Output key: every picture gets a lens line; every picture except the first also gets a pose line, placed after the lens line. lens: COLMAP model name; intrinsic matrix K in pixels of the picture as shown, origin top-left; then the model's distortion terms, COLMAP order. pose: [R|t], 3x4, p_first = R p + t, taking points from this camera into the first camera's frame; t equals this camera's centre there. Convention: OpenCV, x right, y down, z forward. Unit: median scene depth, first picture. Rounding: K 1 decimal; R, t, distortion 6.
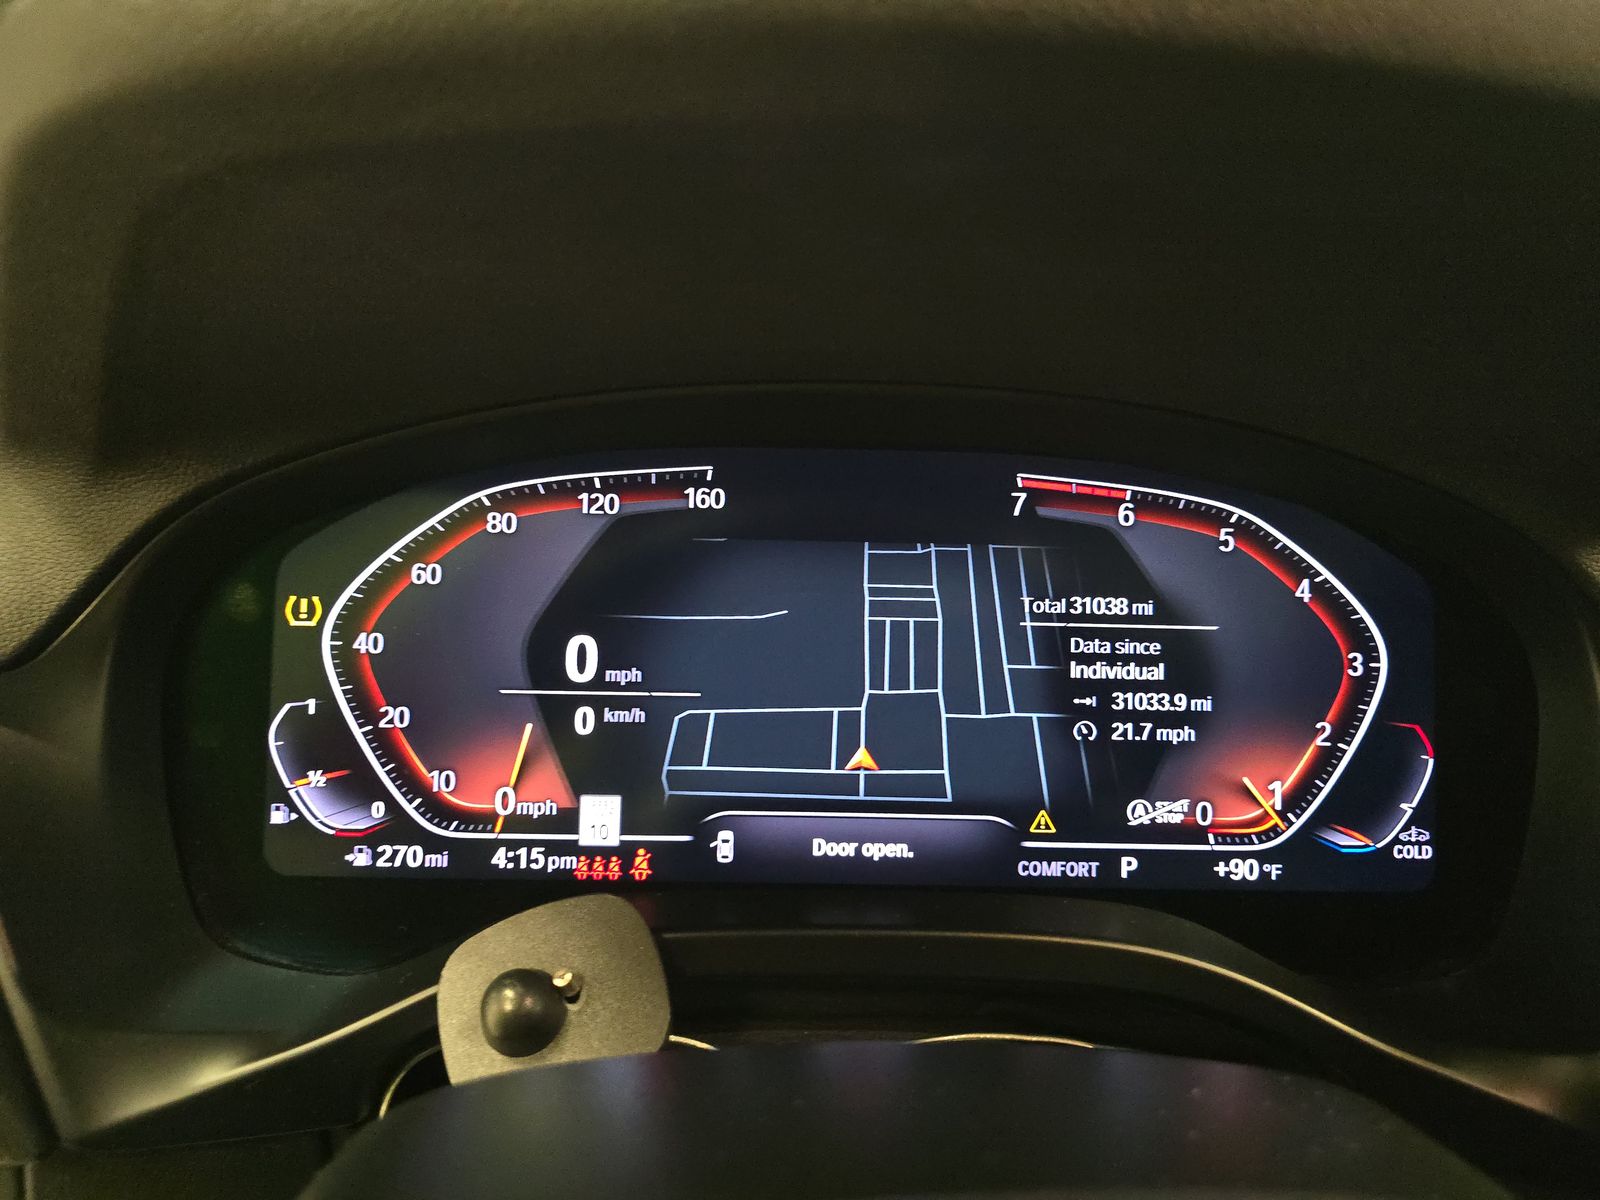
lens RADIAL K [[1061.4, 0, 809.8], [0, 1061.4, 600.9], [0, 0, 1]] dist [0.017316, -0.011603]
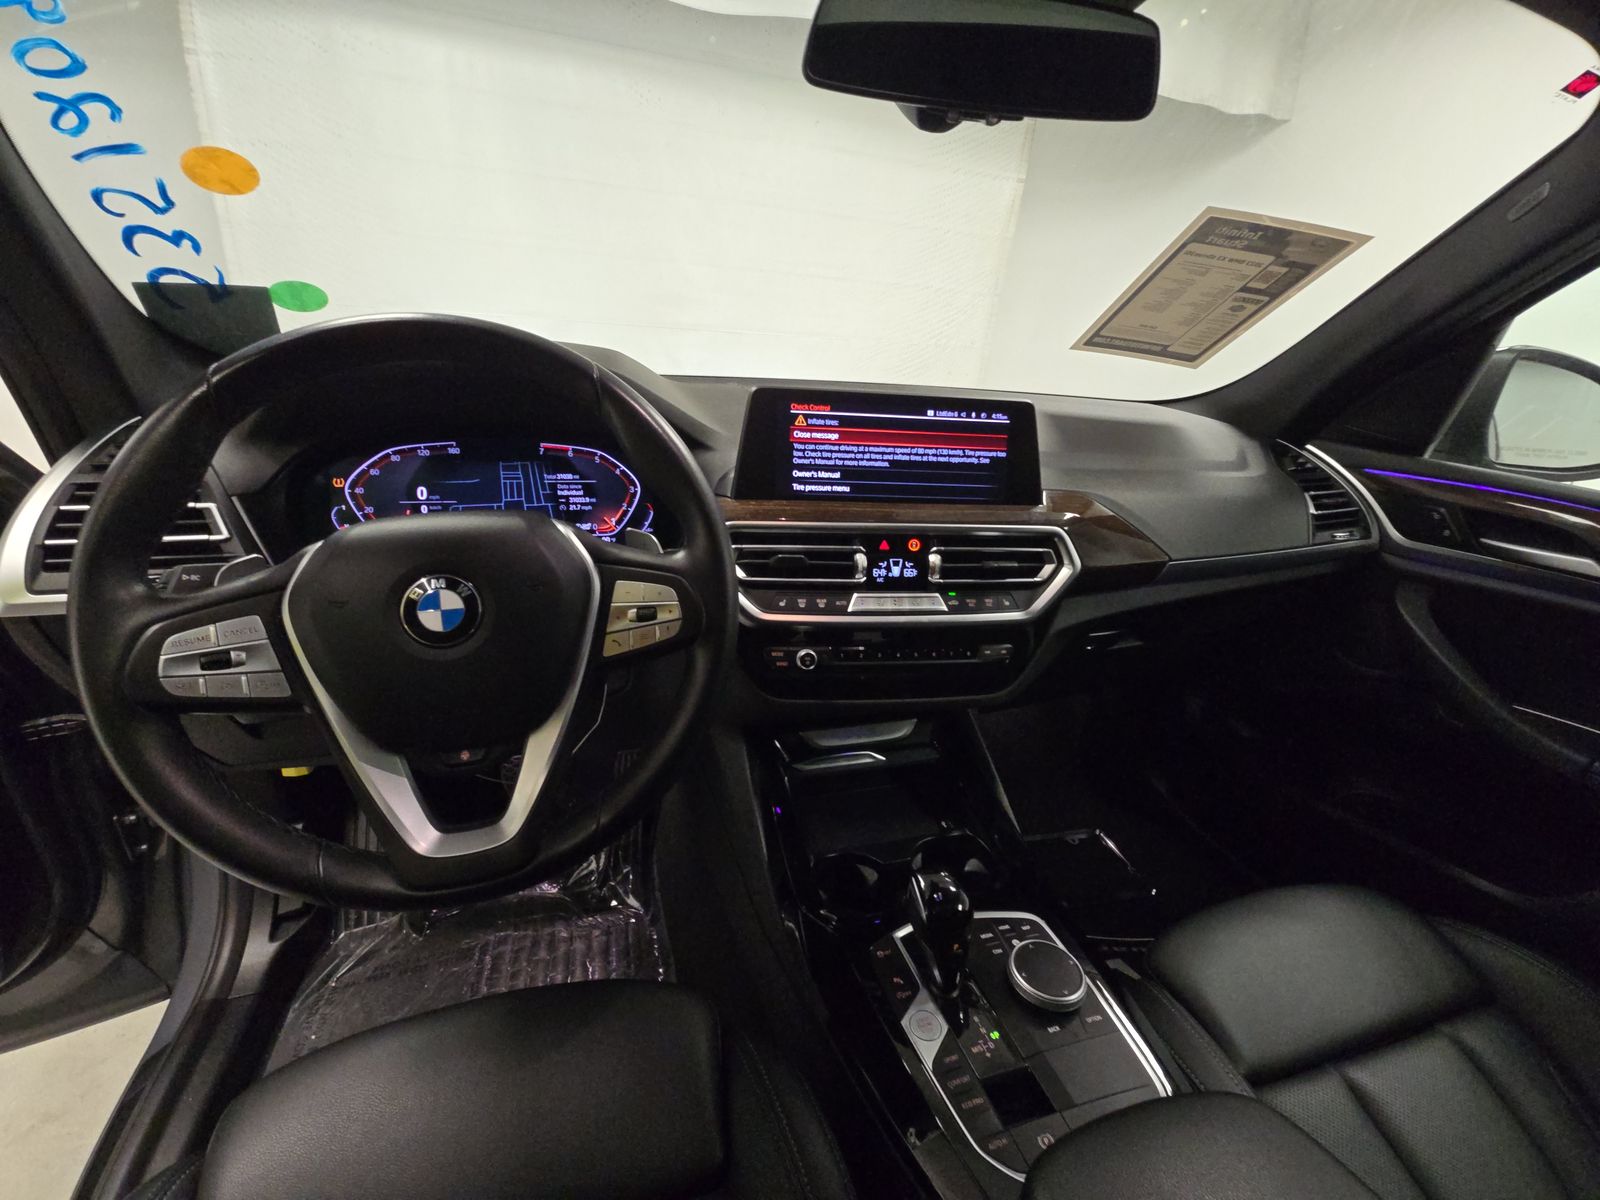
lens RADIAL K [[643.8, 0, 807.9], [0, 643.8, 594.2], [0, 0, 1]] dist [0.004844, -0.006354]
pose [[0.967573, -0.068841, 0.243029, 0.542555], [0.055927, 0.996651, 0.059653, 0.356771], [-0.246322, -0.044127, 0.968183, -1.613938]]
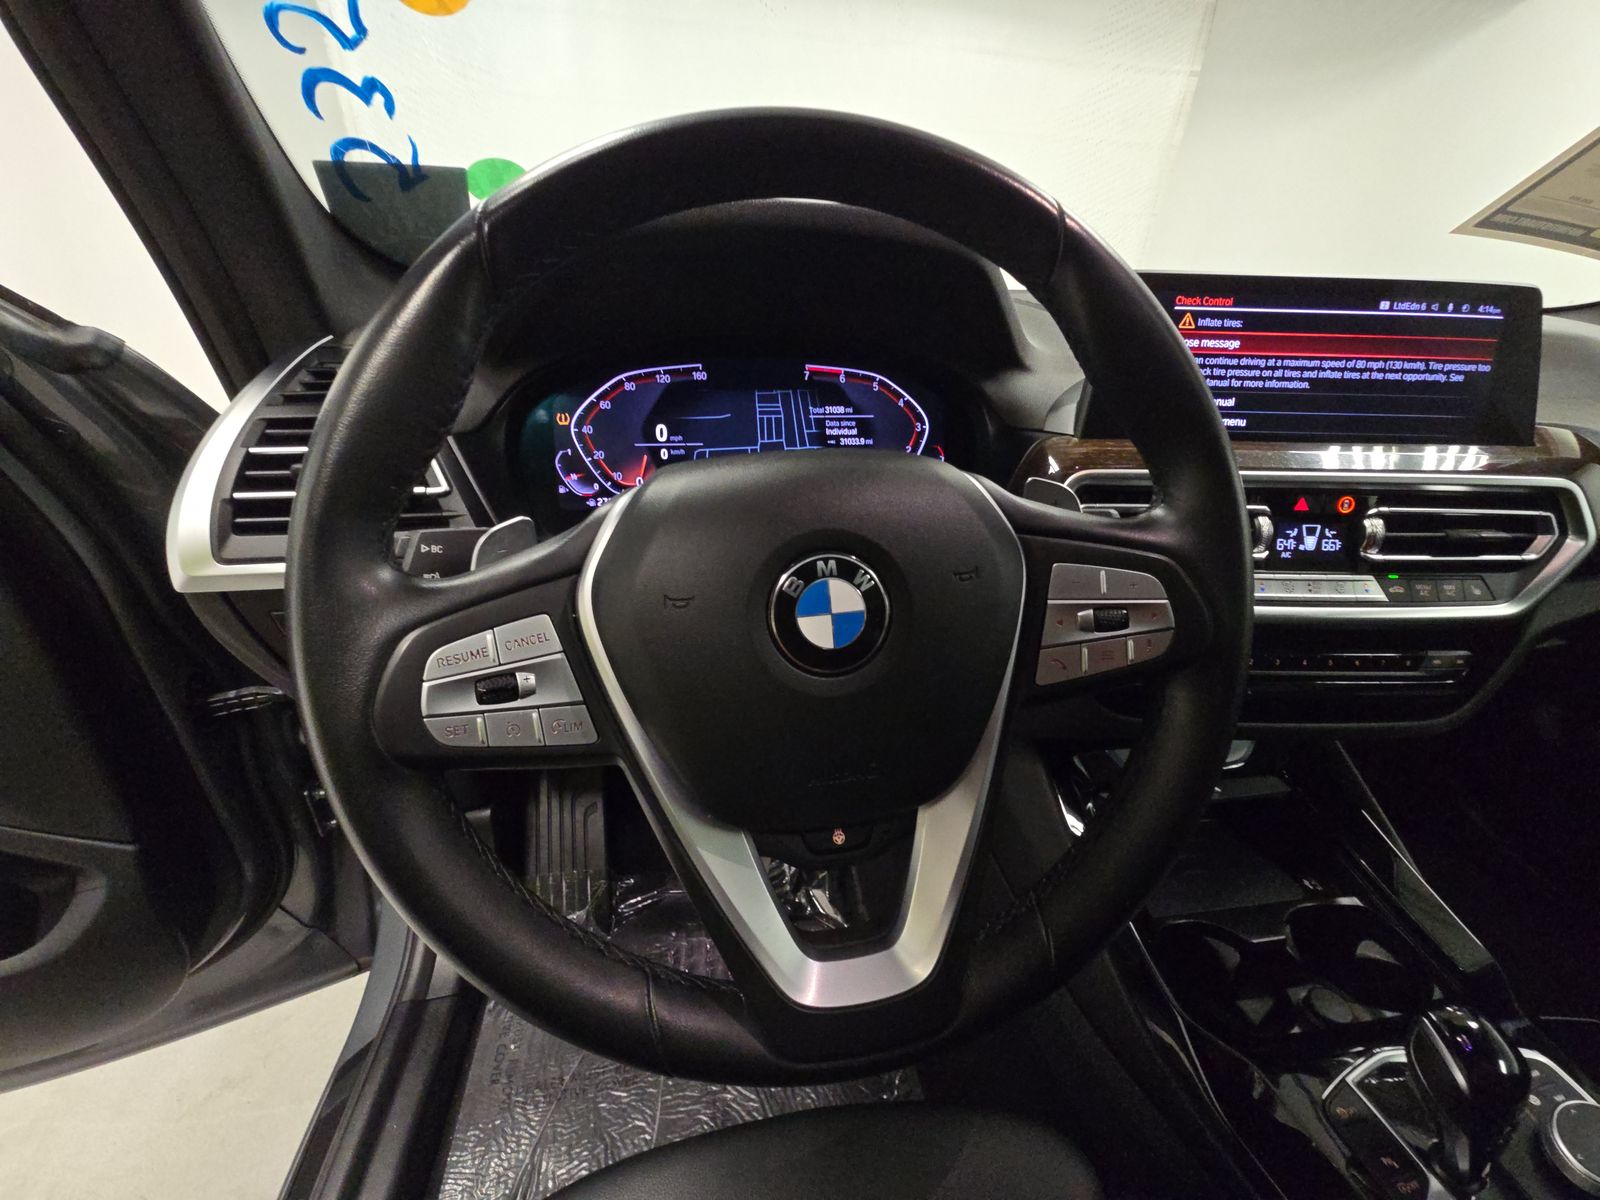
lens RADIAL K [[643.8, 0, 806.6], [0, 643.8, 593.0], [0, 0, 1]] dist [0.004844, -0.006354]
pose [[0.992146, -0.061642, 0.108838, -0.037625], [0.048532, 0.991677, 0.119250, 0.299890], [-0.115283, -0.113031, 0.986881, -0.854717]]
